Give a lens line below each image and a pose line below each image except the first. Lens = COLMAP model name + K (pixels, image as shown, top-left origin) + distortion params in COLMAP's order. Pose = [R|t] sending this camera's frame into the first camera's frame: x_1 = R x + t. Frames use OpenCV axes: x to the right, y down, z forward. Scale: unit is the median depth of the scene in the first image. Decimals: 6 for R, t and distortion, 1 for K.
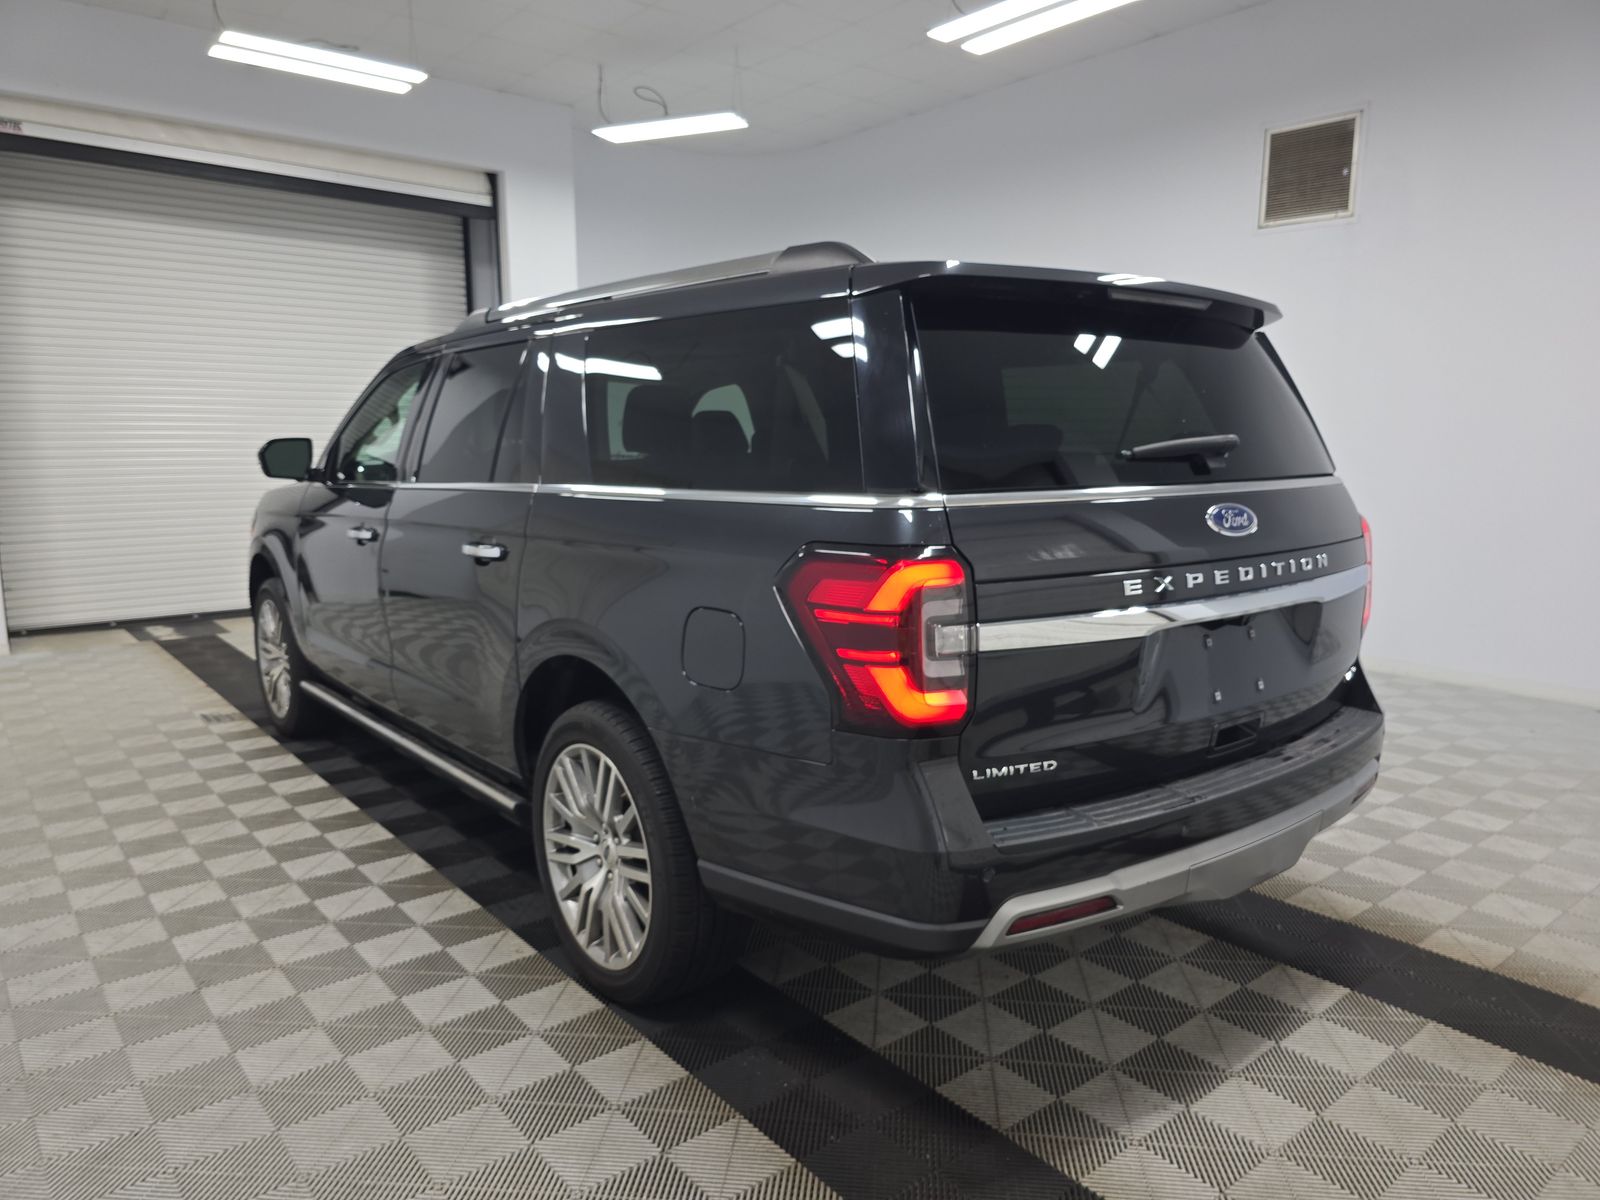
lens RADIAL K [[1083.4, 0, 800.0], [0, 1083.4, 600.0], [0, 0, 1]] dist [0.035911, -0.039455]
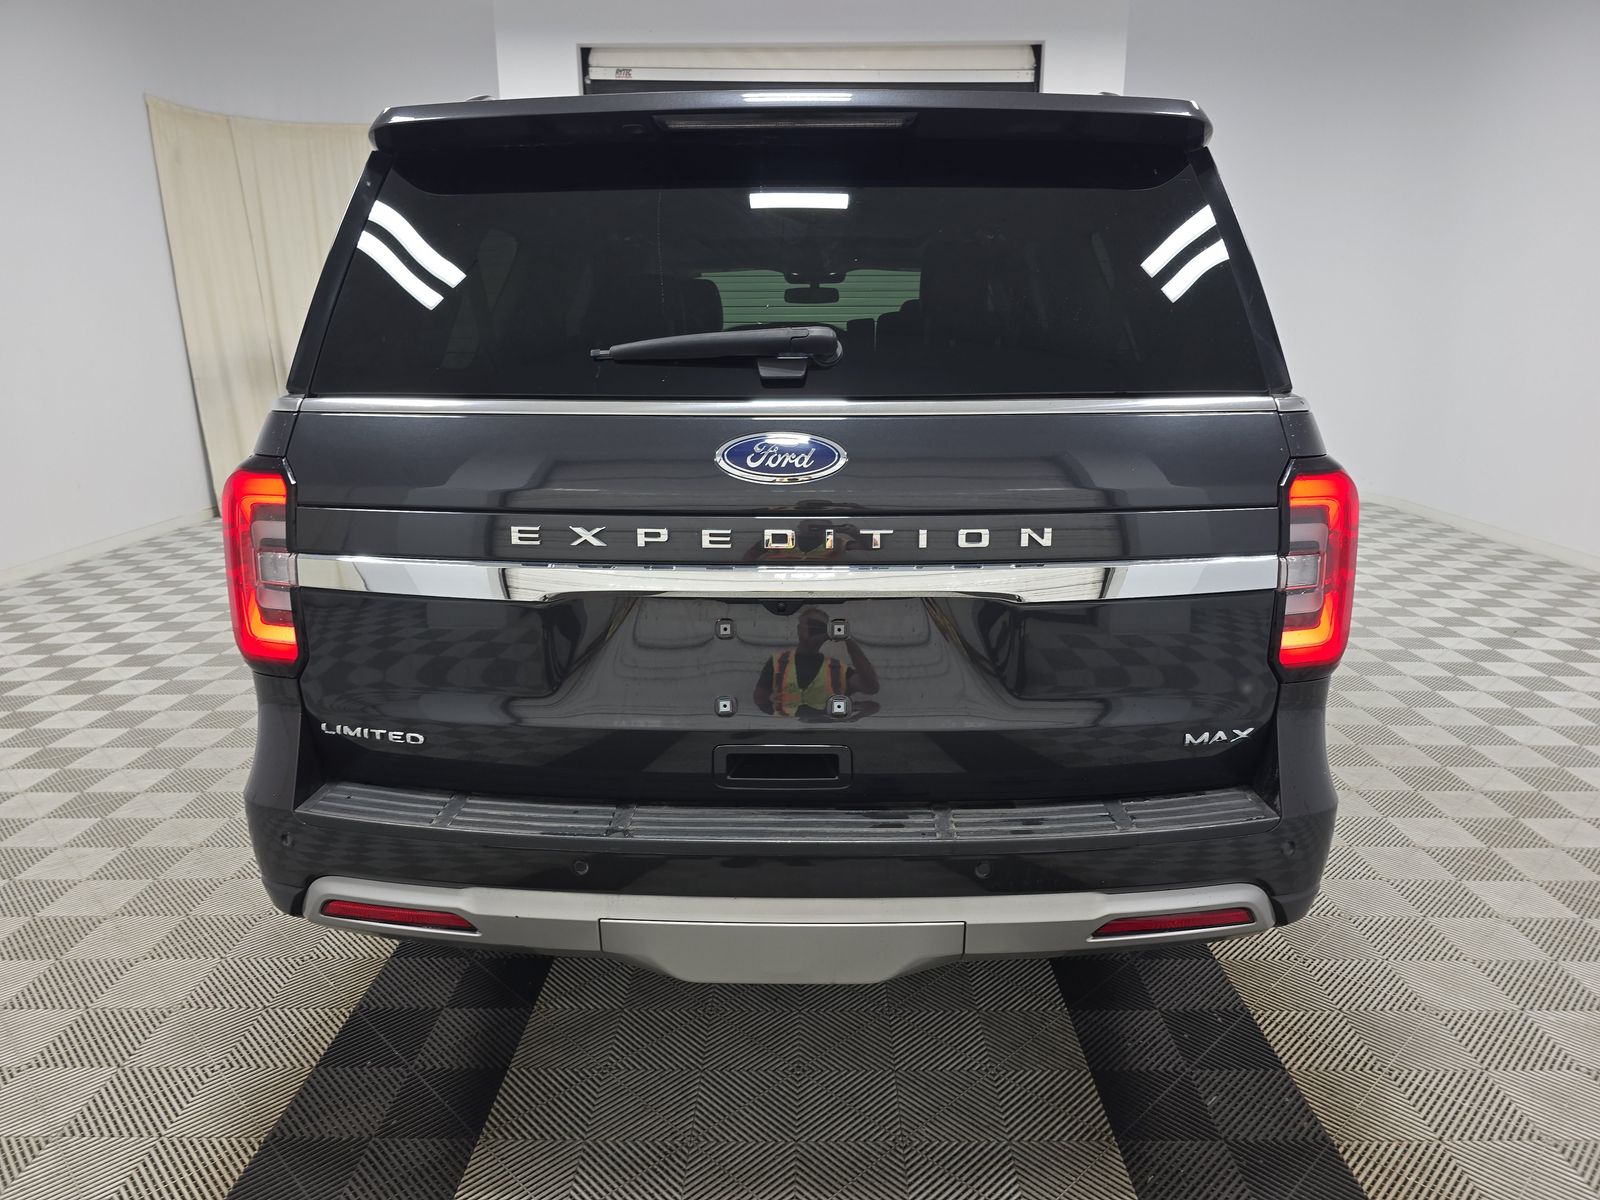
lens RADIAL K [[1075.0, 0, 800.0], [0, 1075.0, 600.0], [0, 0, 1]] dist [0.039027, -0.000229]
pose [[0.771660, 0.147703, -0.618647, 0.813173], [-0.088446, 0.988131, 0.125596, -0.069099], [0.629855, -0.042200, 0.775565, 0.474704]]
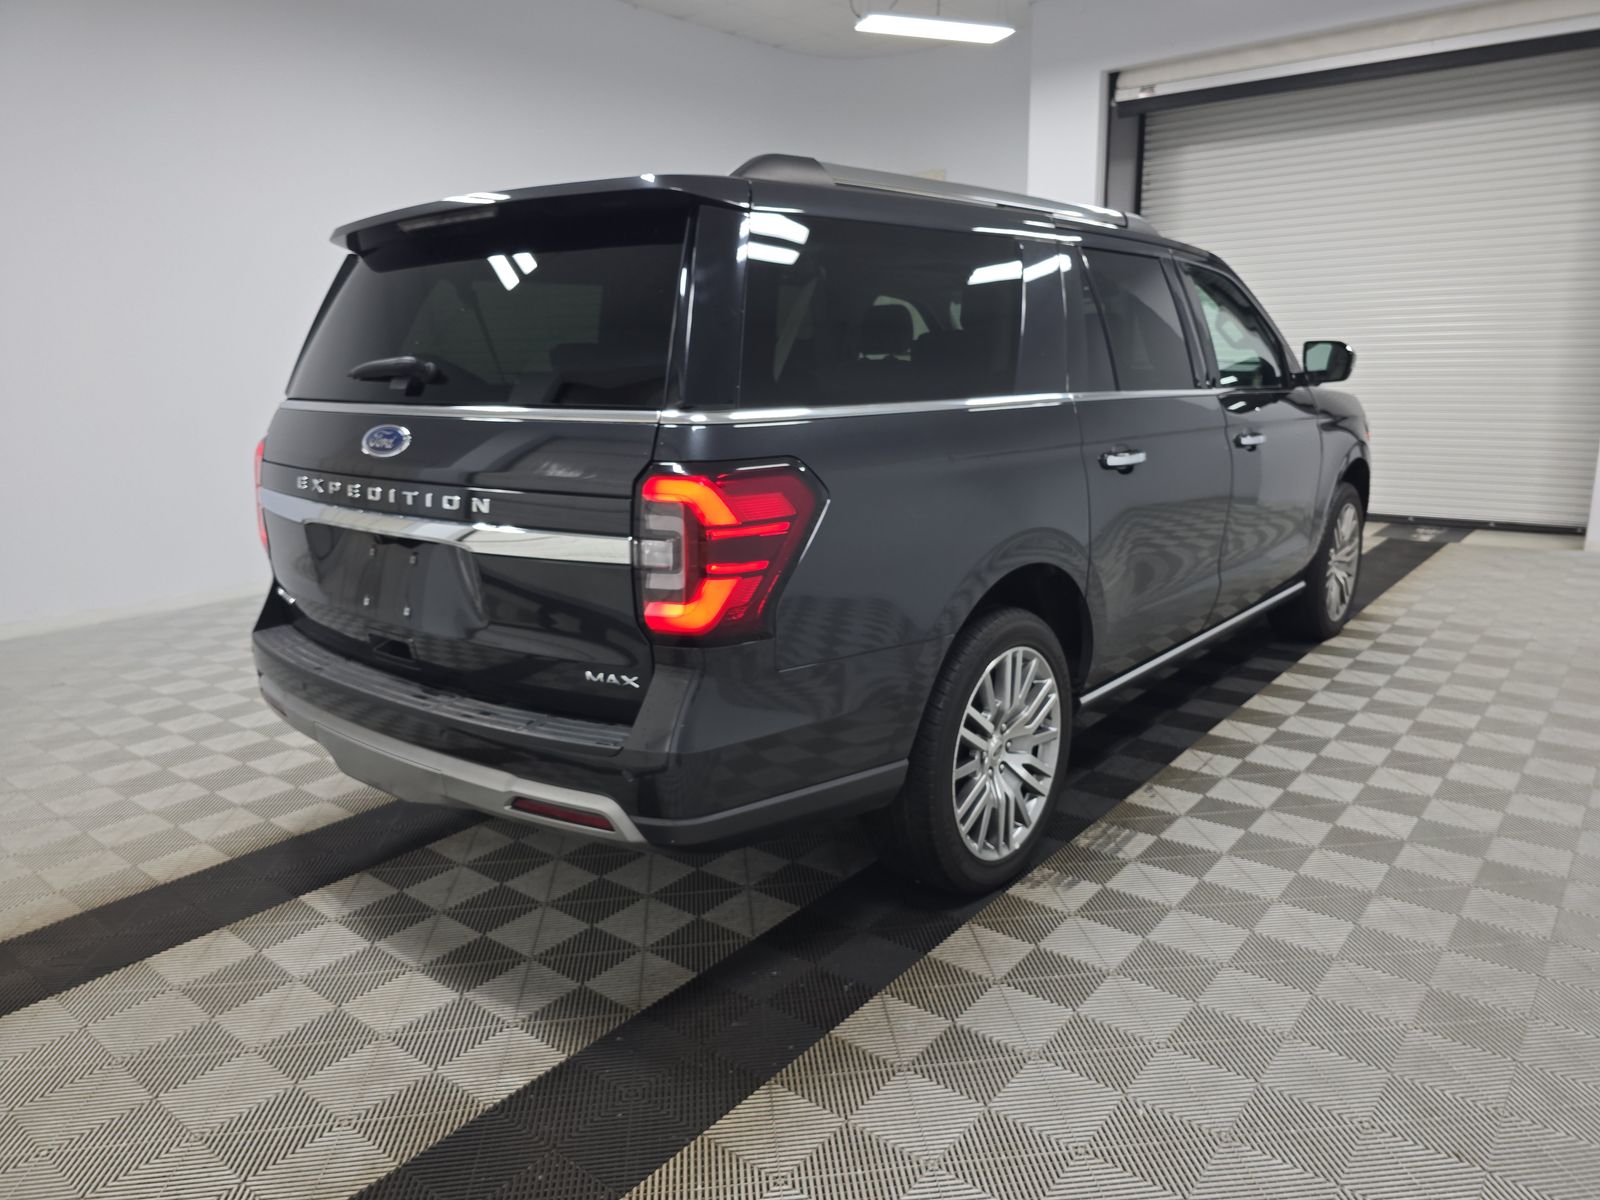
lens RADIAL K [[1081.9, 0, 757.3], [0, 1081.9, 638.8], [0, 0, 1]] dist [0.031233, -0.000801]
pose [[0.203093, 0.236367, -0.950202, 1.453573], [-0.133157, 0.968078, 0.212354, -0.153222], [0.970063, 0.083398, 0.228084, 1.094290]]
